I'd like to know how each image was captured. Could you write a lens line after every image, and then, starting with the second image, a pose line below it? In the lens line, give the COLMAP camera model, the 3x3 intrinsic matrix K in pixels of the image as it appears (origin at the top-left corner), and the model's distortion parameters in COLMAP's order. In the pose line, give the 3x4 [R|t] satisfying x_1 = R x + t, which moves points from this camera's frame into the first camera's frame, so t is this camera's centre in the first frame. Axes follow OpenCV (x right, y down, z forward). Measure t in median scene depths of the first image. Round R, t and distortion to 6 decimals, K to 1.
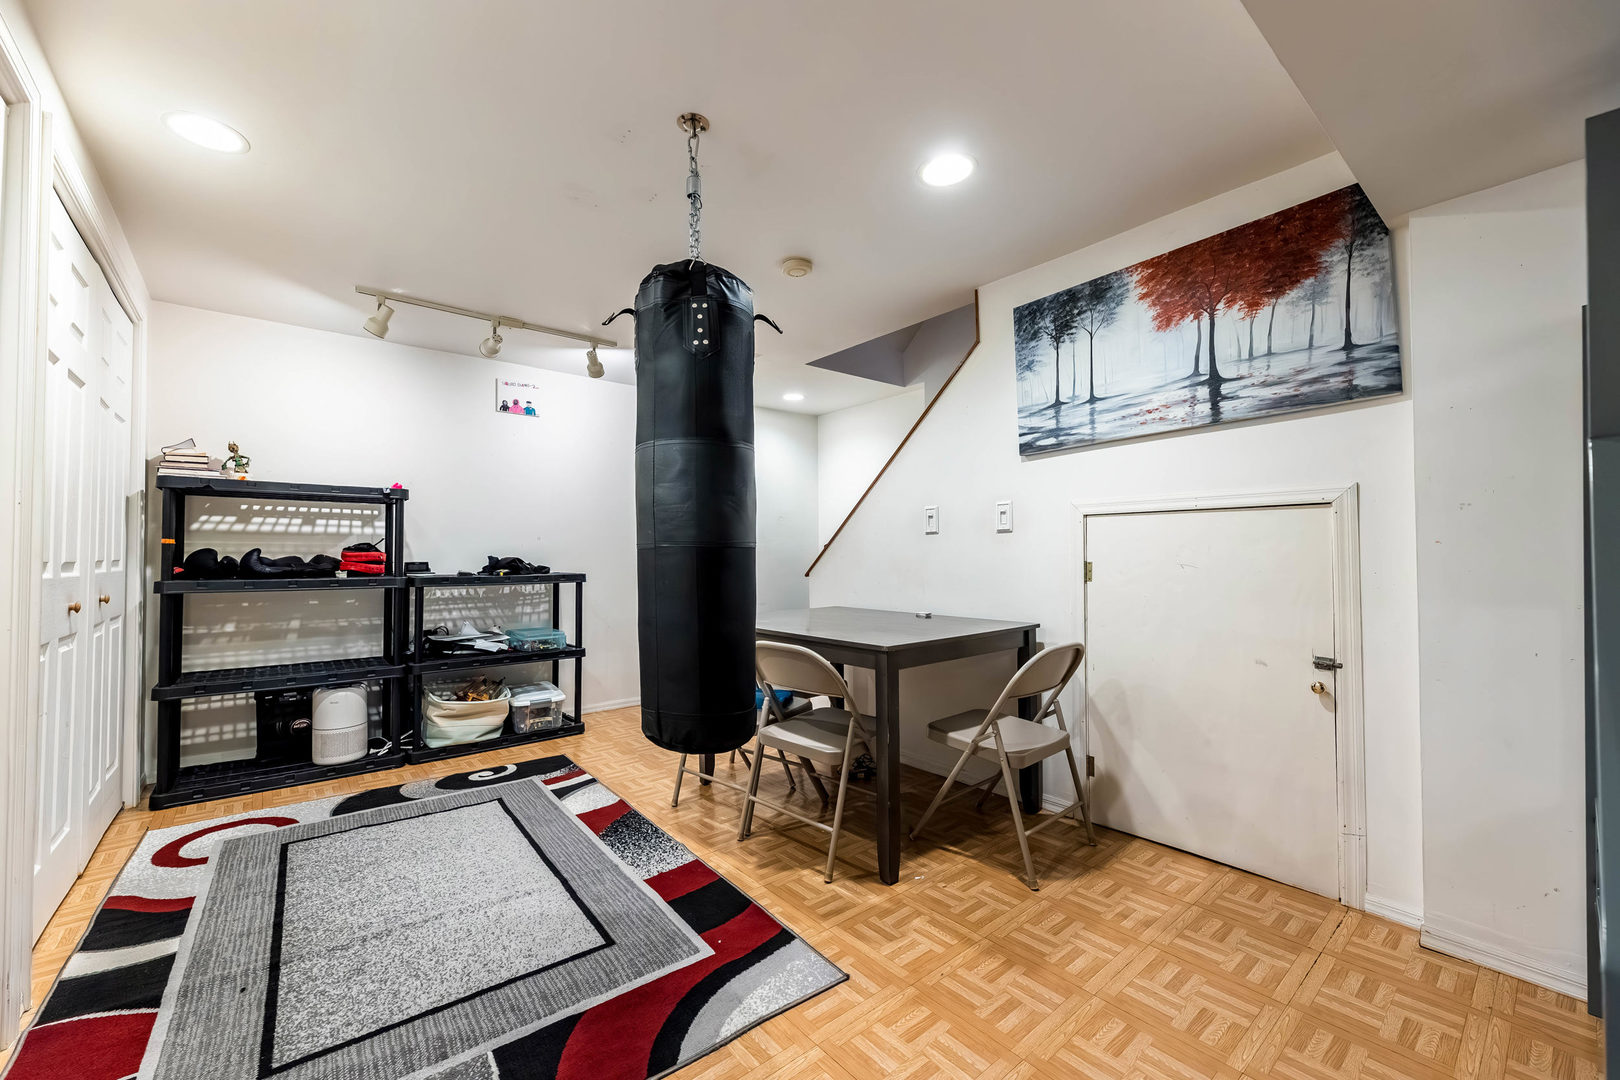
lens RADIAL K [[656.9, 0, 811.4], [0, 656.9, 543.8], [0, 0, 1]] dist [0.004866, -0.000283]
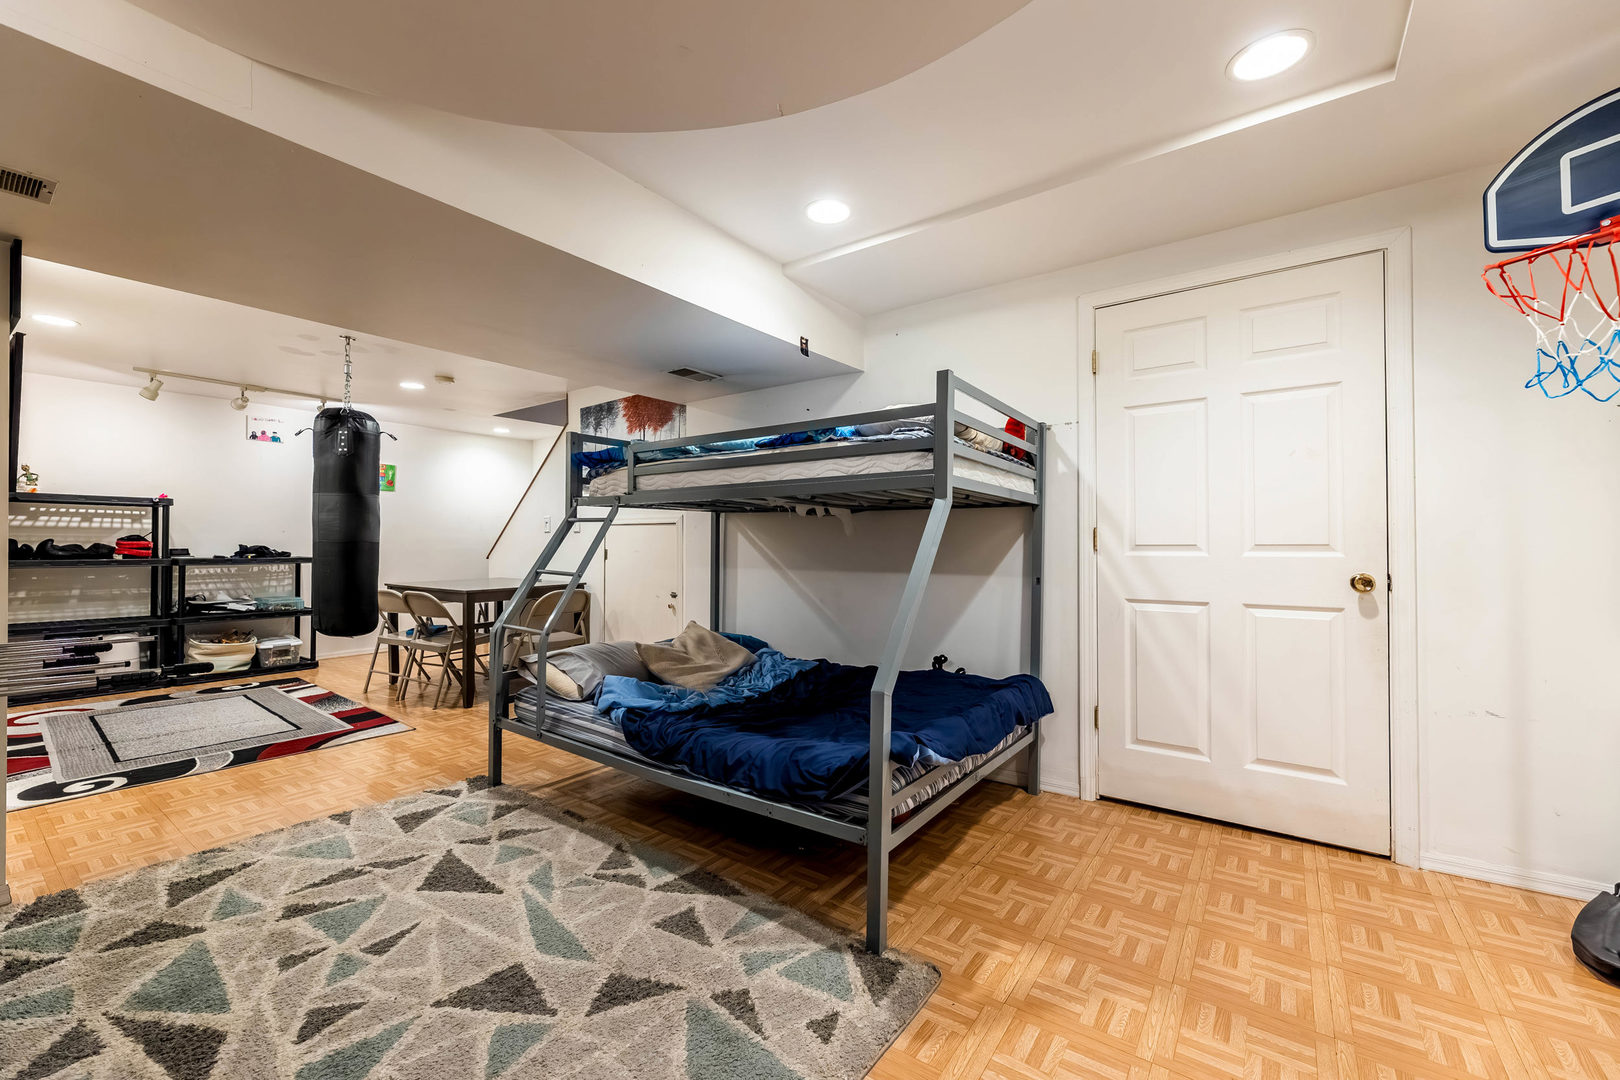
lens RADIAL K [[656.9, 0, 806.5], [0, 656.9, 540.6], [0, 0, 1]] dist [0.004866, -0.000283]
pose [[0.971692, 0.005722, 0.236182, 0.384858], [-0.008779, 0.999891, 0.011893, -0.018347], [-0.236088, -0.013630, 0.971636, -0.712231]]
